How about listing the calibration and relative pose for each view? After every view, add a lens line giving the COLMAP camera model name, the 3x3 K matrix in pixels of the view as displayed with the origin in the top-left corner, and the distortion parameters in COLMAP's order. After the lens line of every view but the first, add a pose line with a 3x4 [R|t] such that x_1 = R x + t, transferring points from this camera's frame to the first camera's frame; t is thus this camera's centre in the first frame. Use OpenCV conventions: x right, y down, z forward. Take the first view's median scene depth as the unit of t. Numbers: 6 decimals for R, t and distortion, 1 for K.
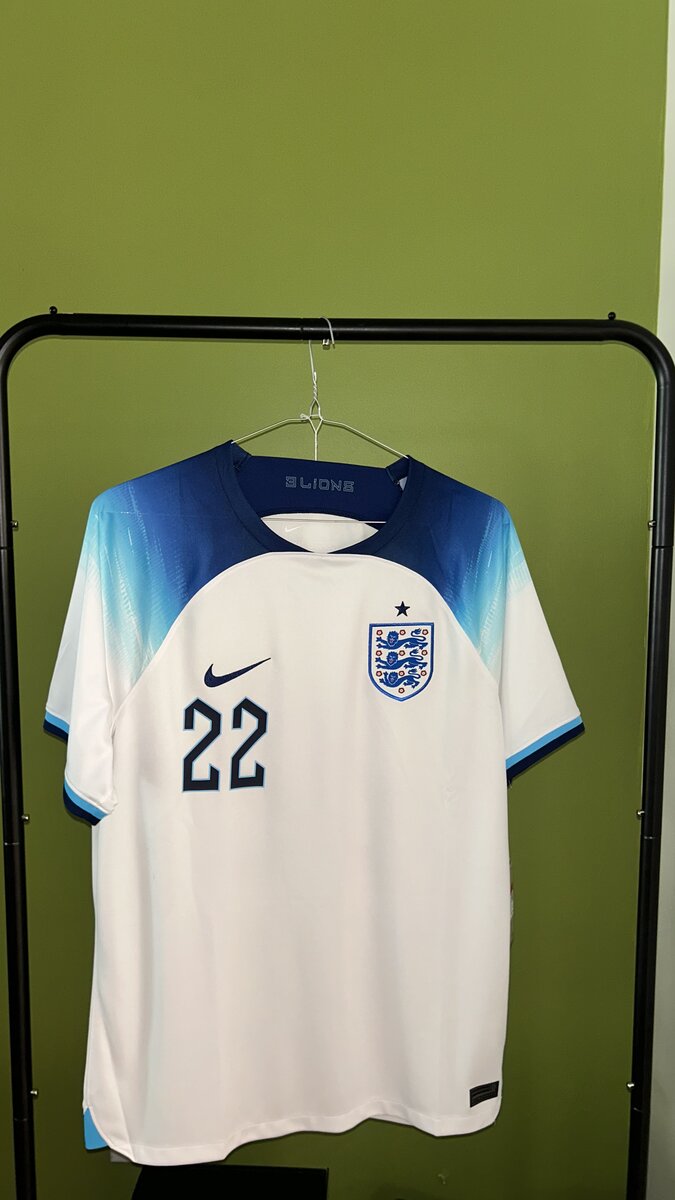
lens RADIAL K [[1114.7, 0, 348.7], [0, 1114.7, 613.8], [0, 0, 1]] dist [0.003634, -0.045236]
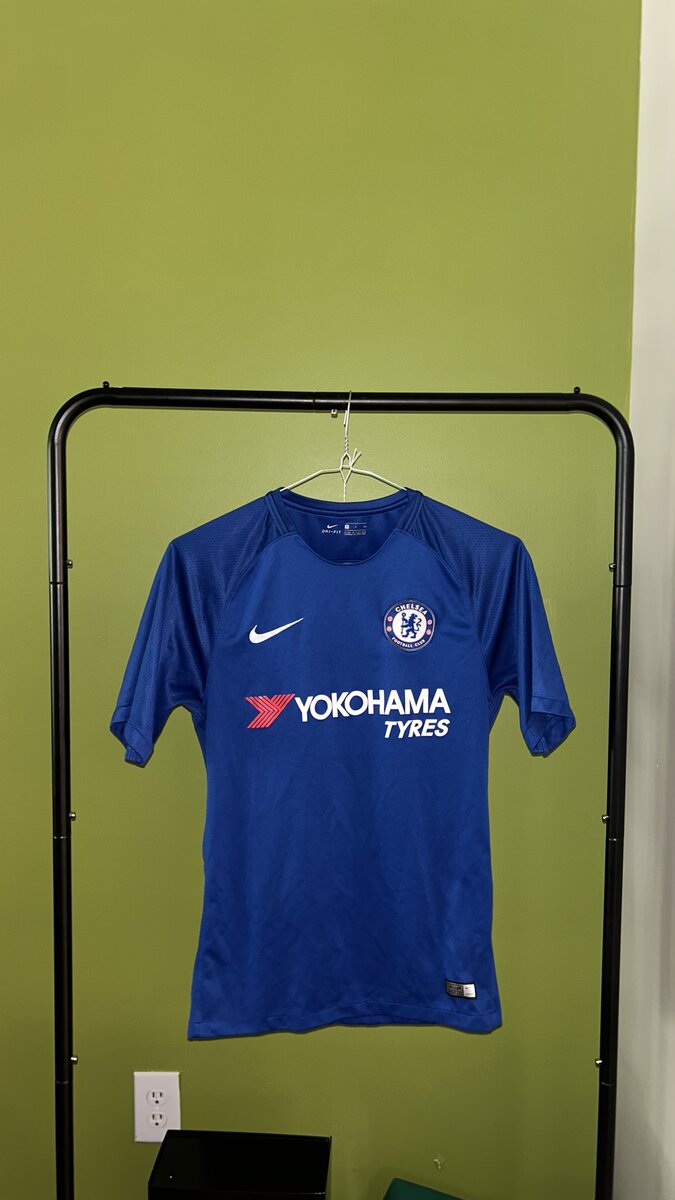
lens RADIAL K [[1114.7, 0, 346.0], [0, 1114.7, 600.8], [0, 0, 1]] dist [0.003634, -0.045236]
pose [[0.999653, 0.007397, -0.025292, 0.023042], [-0.008723, 0.998572, -0.052706, 0.019047], [0.024866, 0.052908, 0.998290, -0.166583]]
